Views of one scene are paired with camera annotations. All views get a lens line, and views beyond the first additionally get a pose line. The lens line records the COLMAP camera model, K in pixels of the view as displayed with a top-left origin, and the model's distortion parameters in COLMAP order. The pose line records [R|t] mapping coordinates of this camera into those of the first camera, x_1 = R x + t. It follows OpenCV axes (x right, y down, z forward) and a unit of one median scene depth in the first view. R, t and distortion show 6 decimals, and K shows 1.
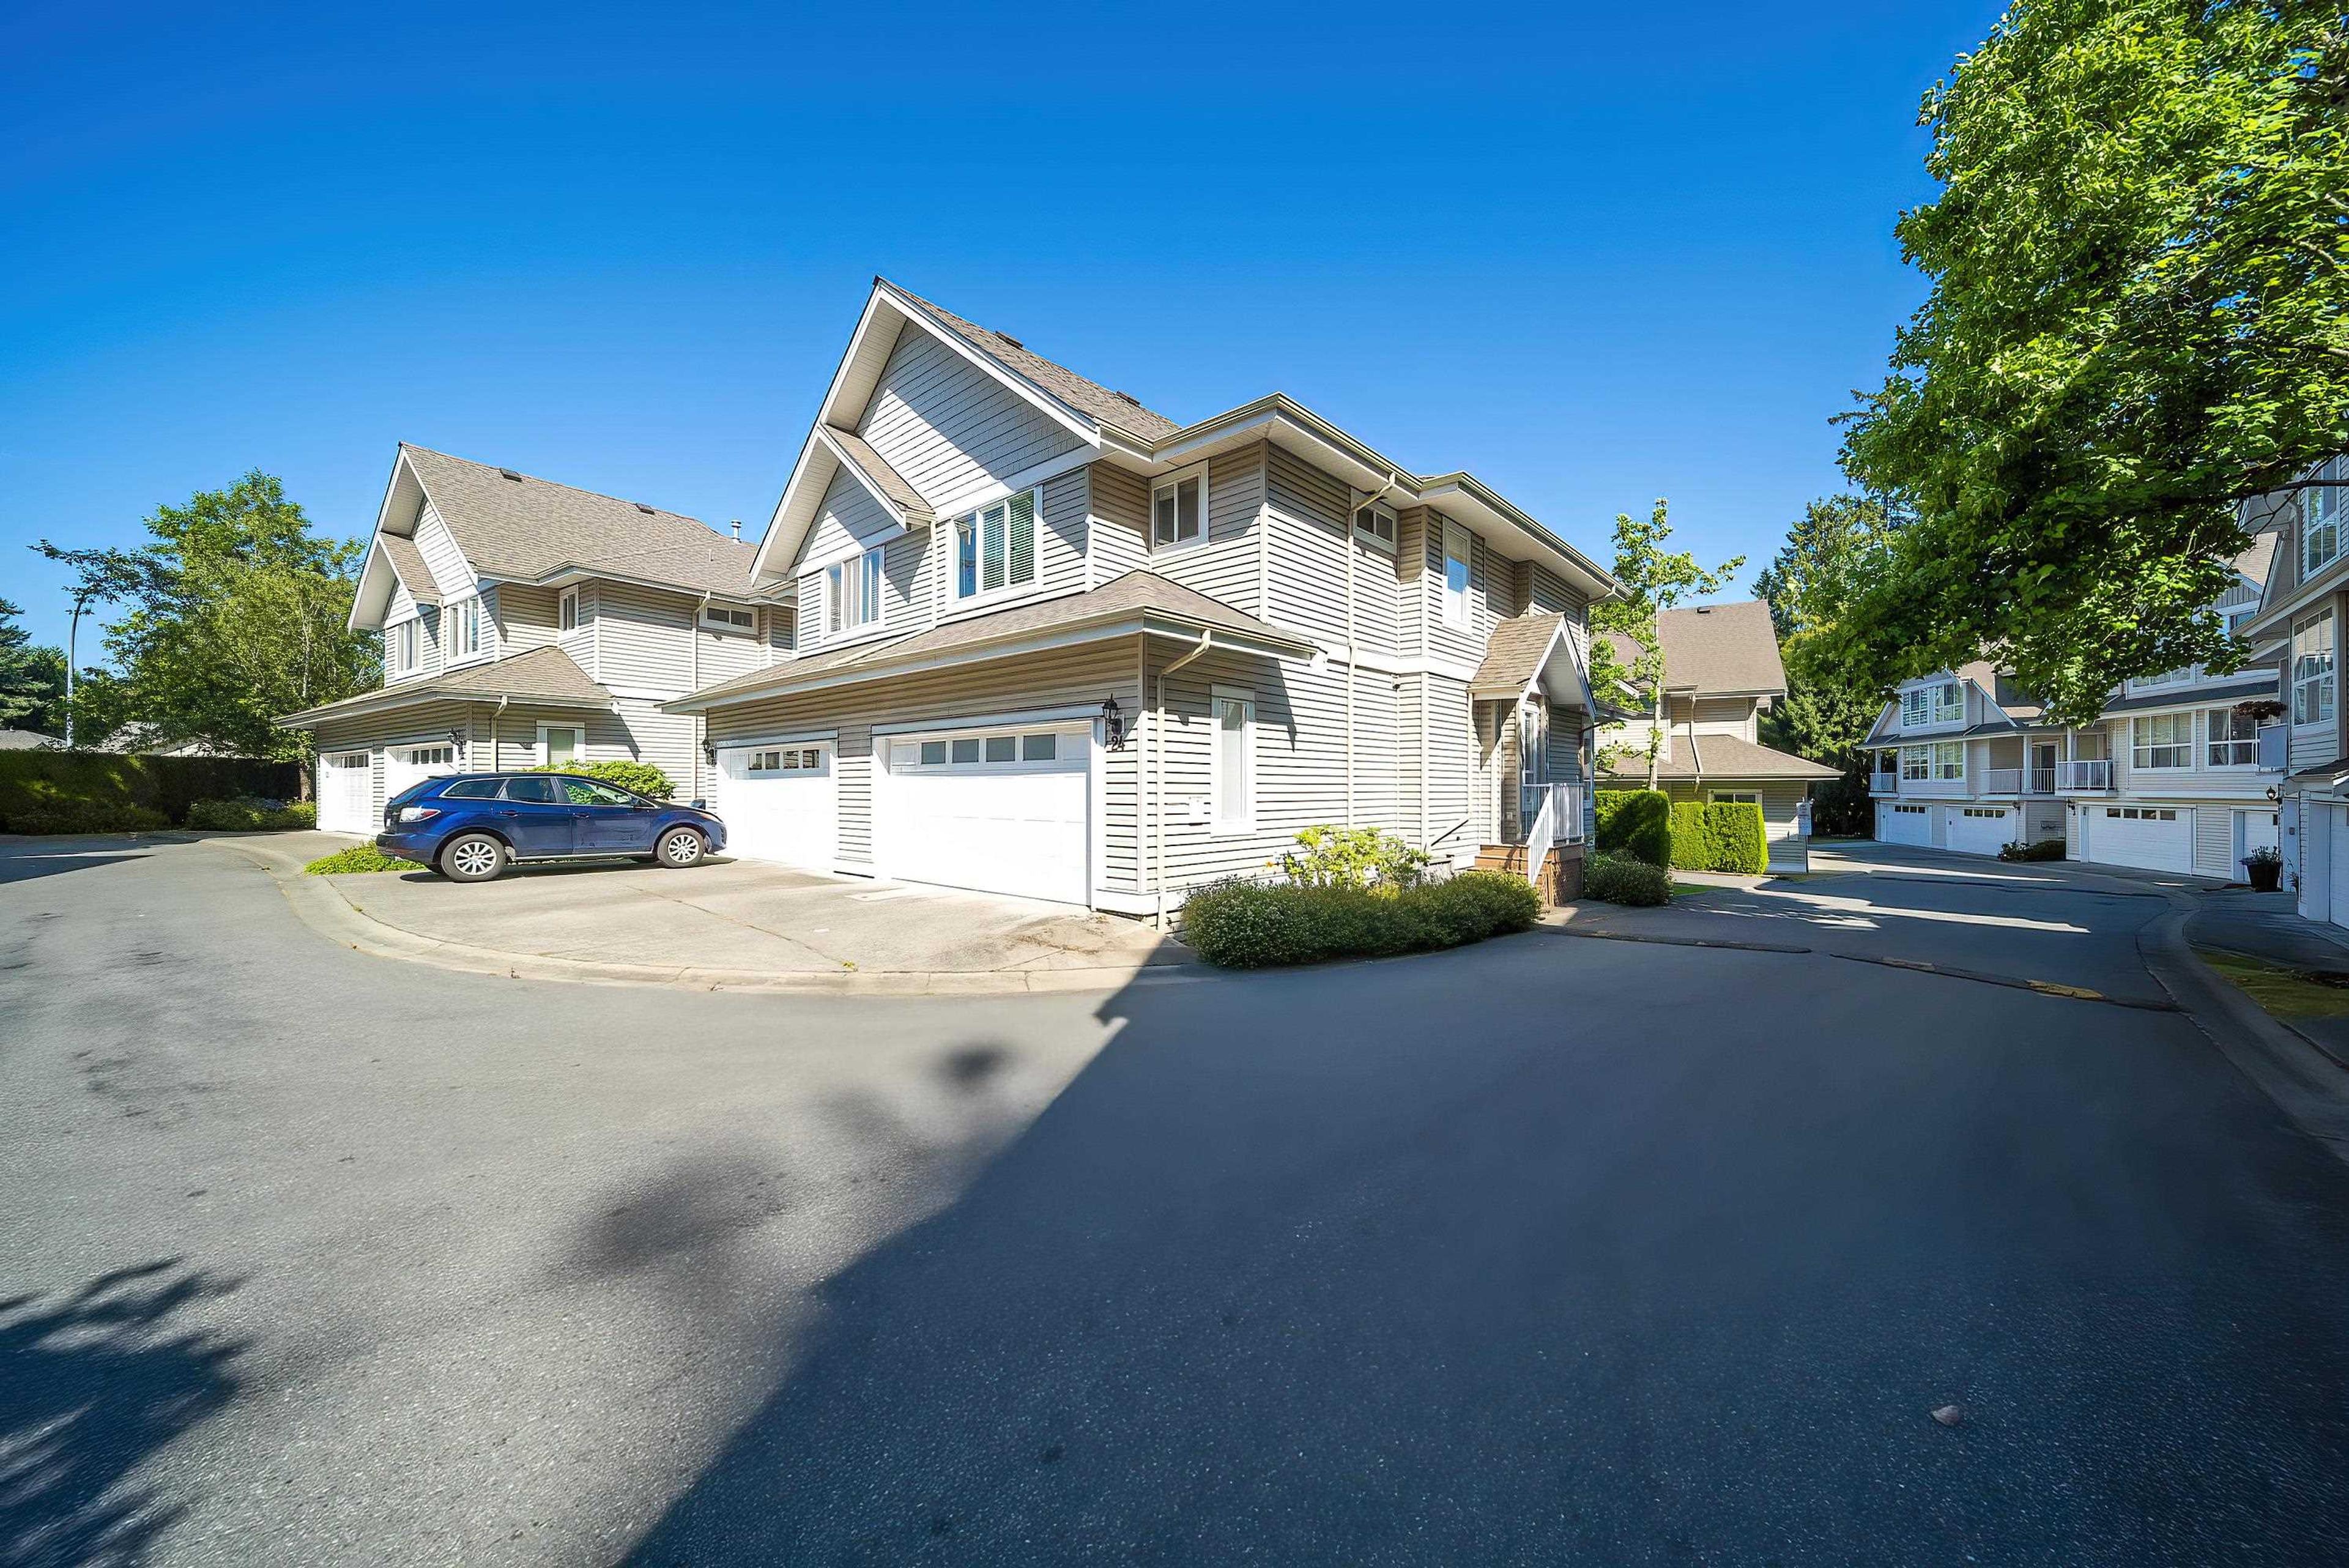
lens RADIAL K [[820.6, 0, 1177.4], [0, 820.6, 785.1], [0, 0, 1]] dist [0.000122, -0.000918]
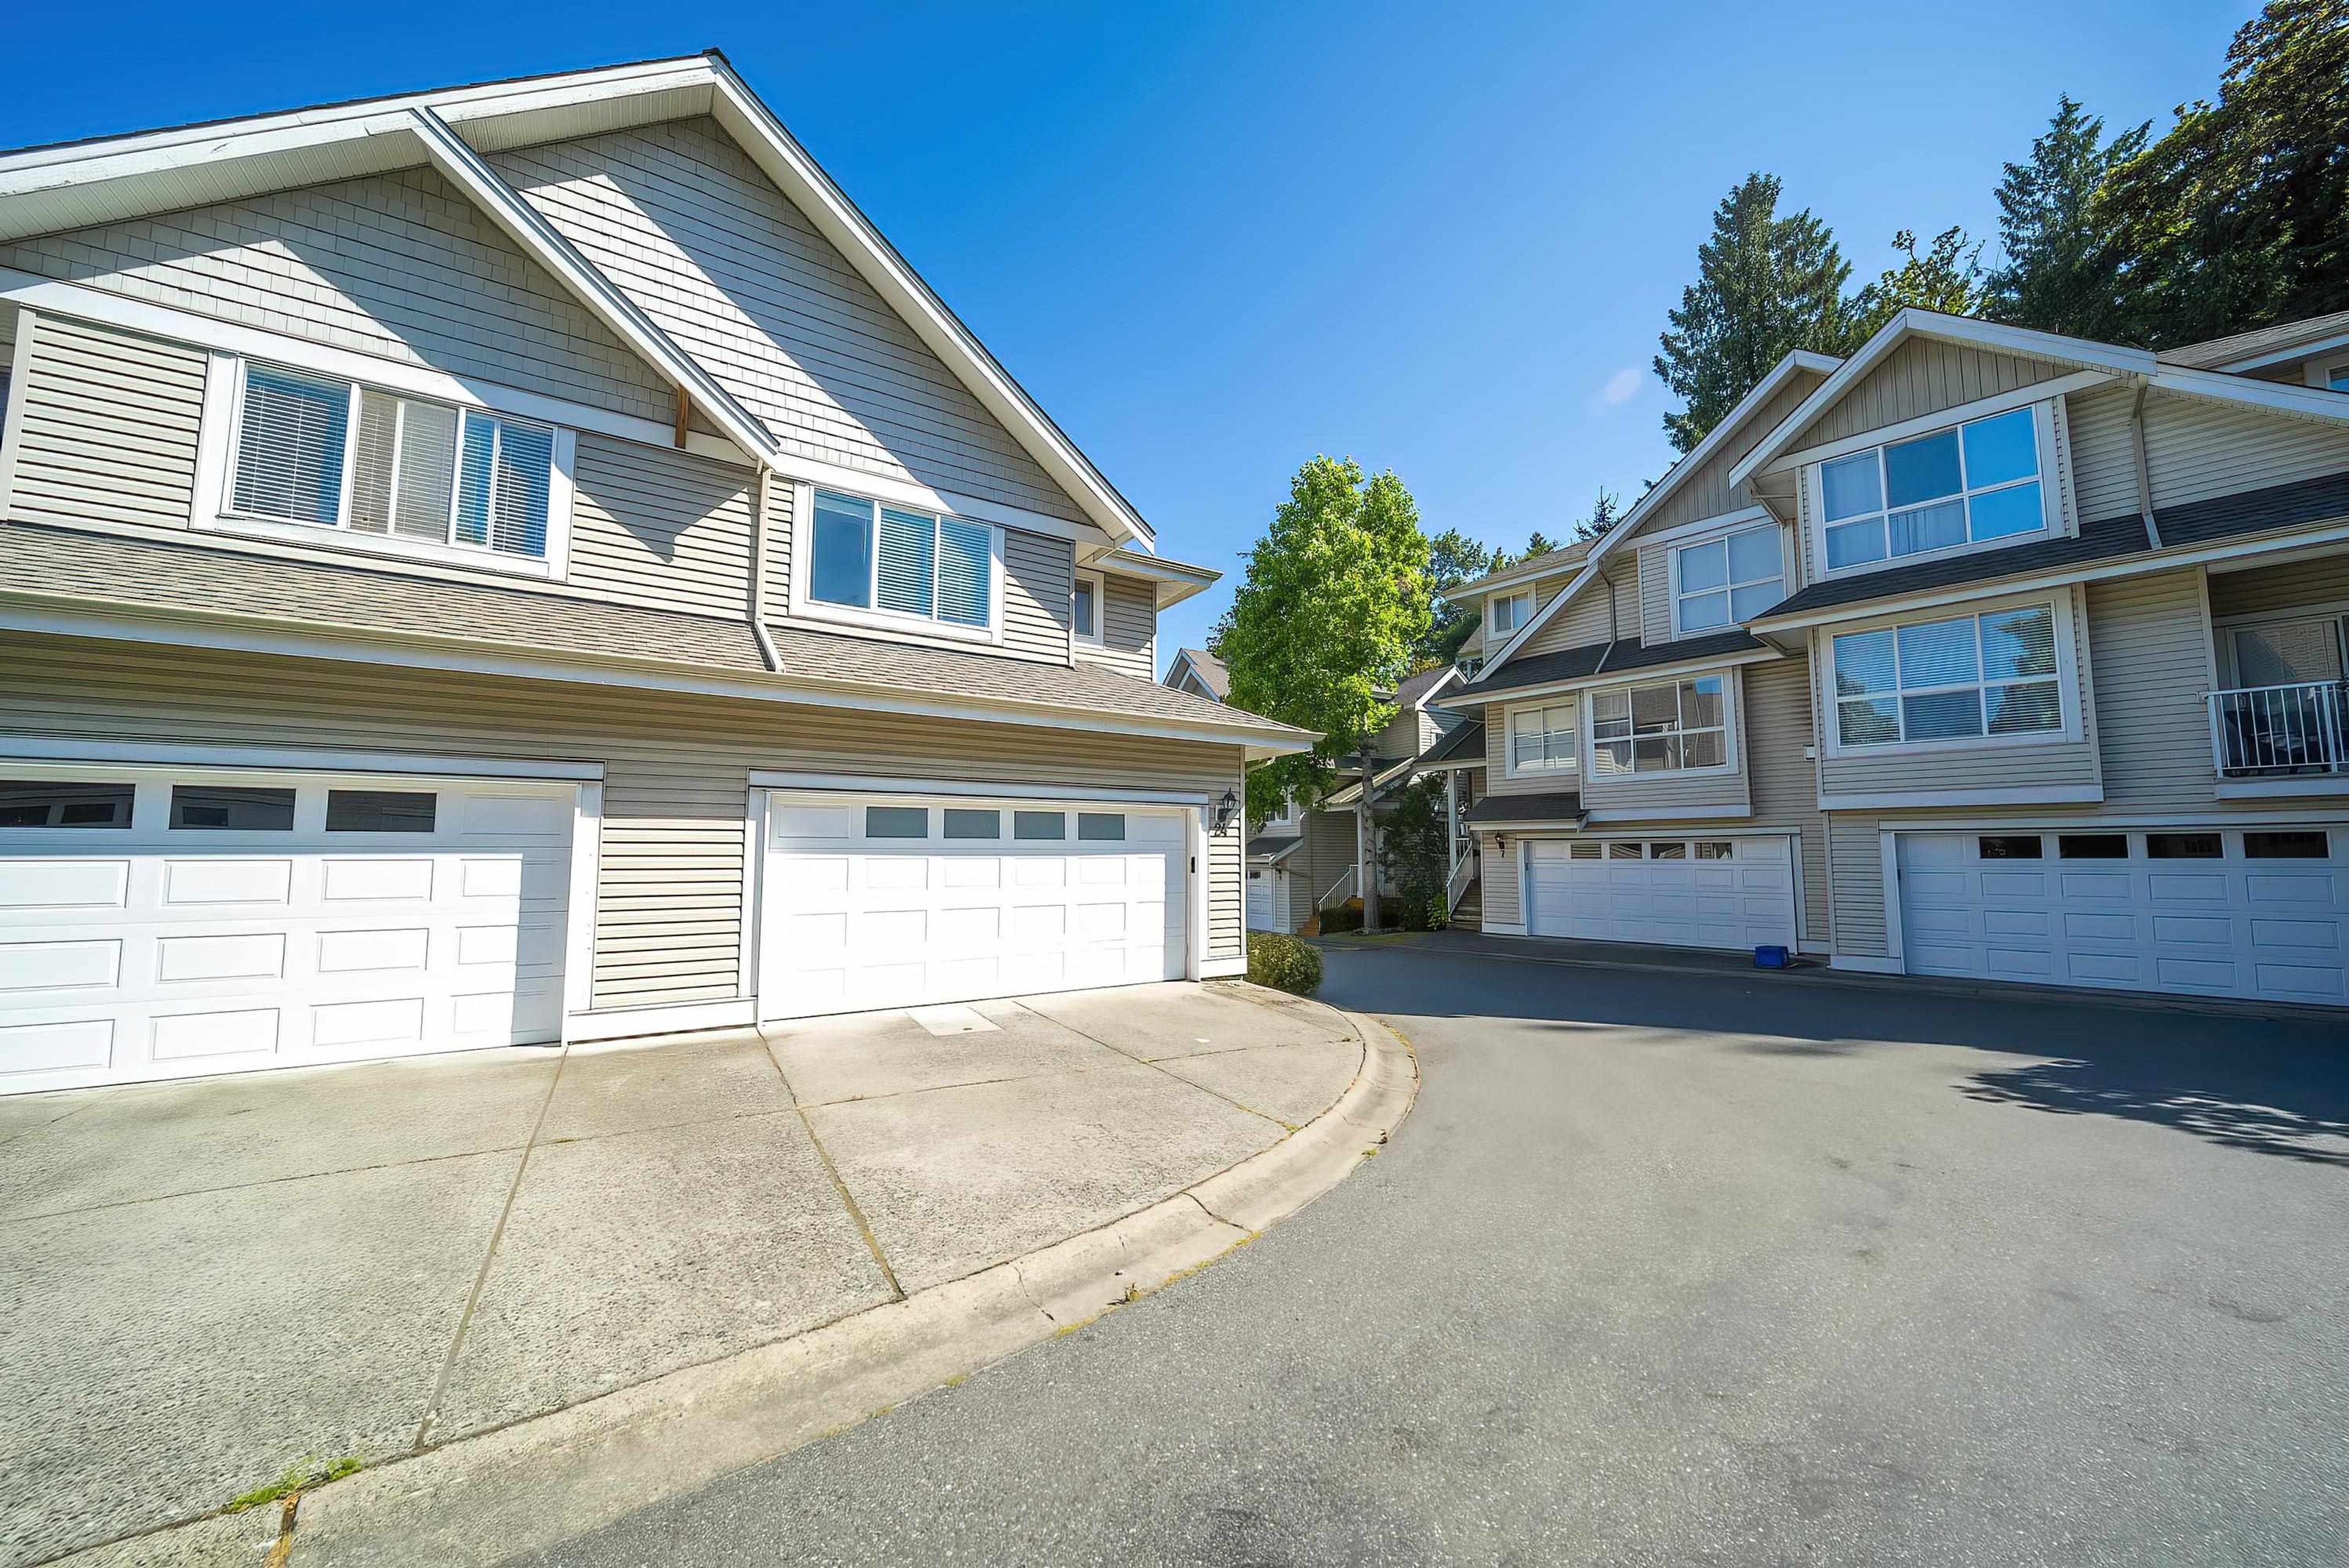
lens RADIAL K [[822.2, 0, 1177.9], [0, 822.2, 787.4], [0, 0, 1]] dist [-0.001372, -0.000929]
pose [[0.262969, 0.081006, 0.961398, -0.802122], [0.000191, 0.996465, -0.084012, -0.008176], [-0.964804, 0.022276, 0.262024, 0.495728]]
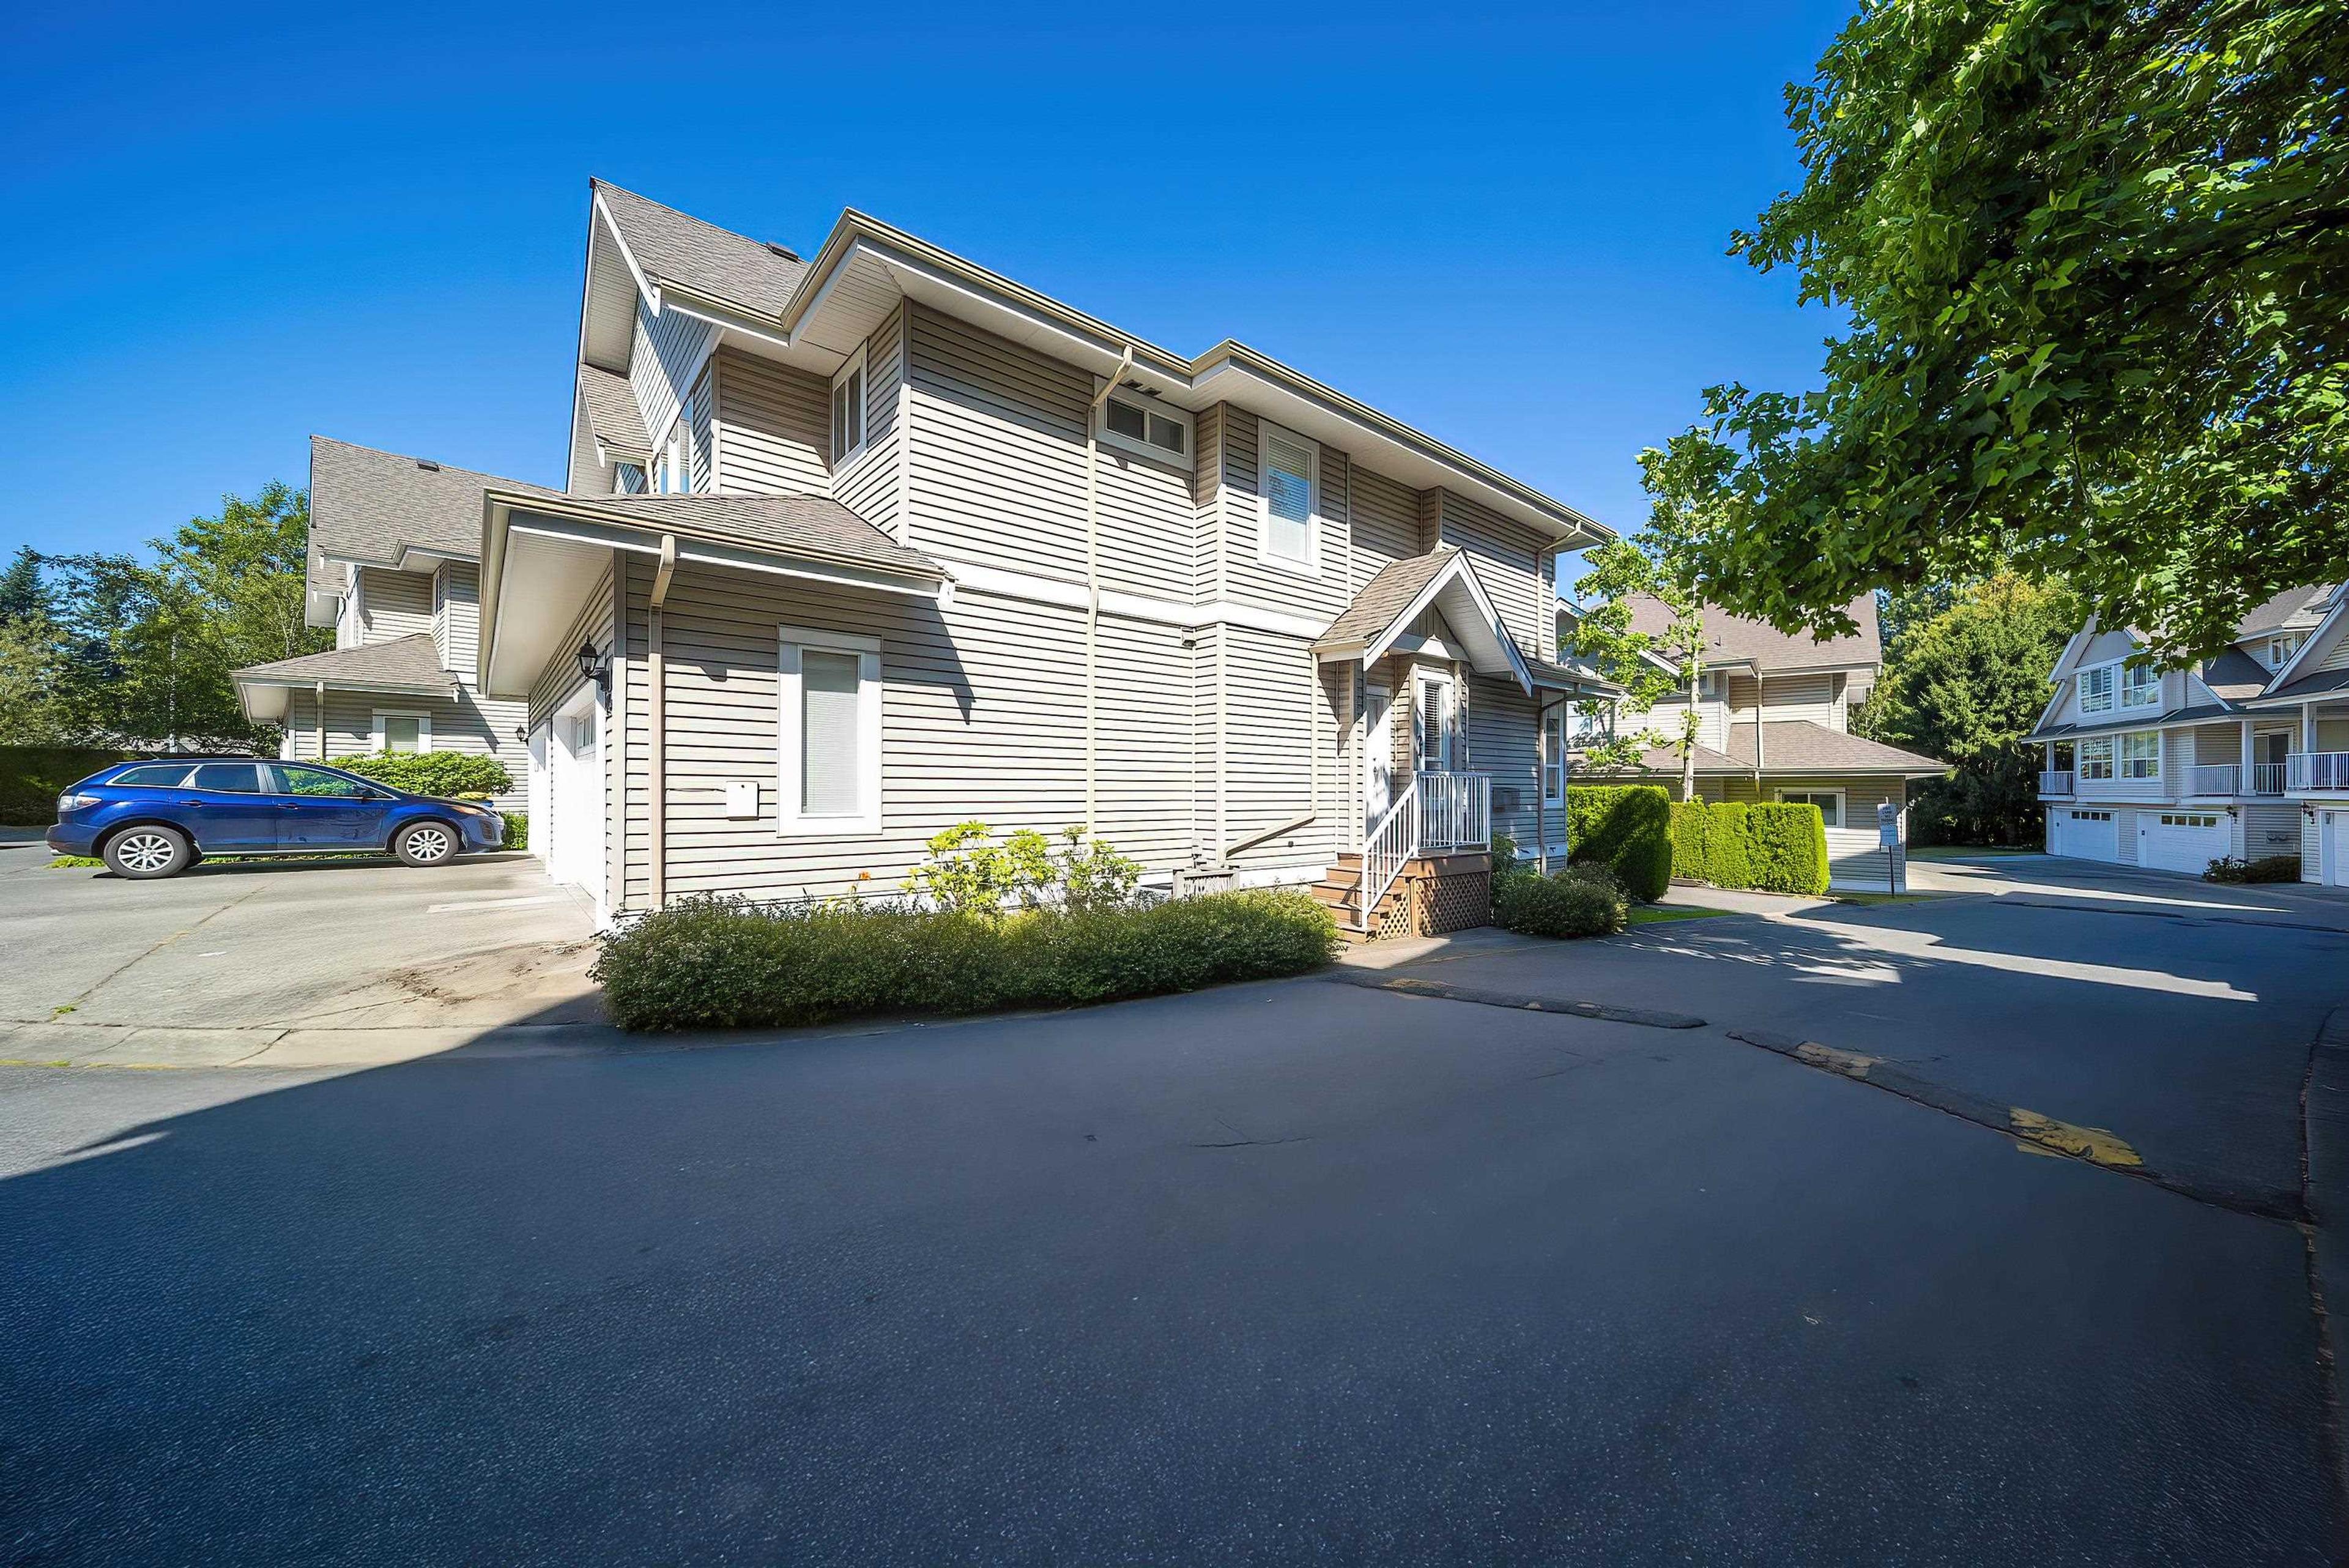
lens RADIAL K [[820.6, 0, 1177.7], [0, 820.6, 785.1], [0, 0, 1]] dist [0.000122, -0.000918]
pose [[0.990784, 0.001917, -0.135438, 0.341564], [-0.002411, 0.999991, -0.003487, 0.013514], [0.135430, 0.003781, 0.990780, 0.232506]]
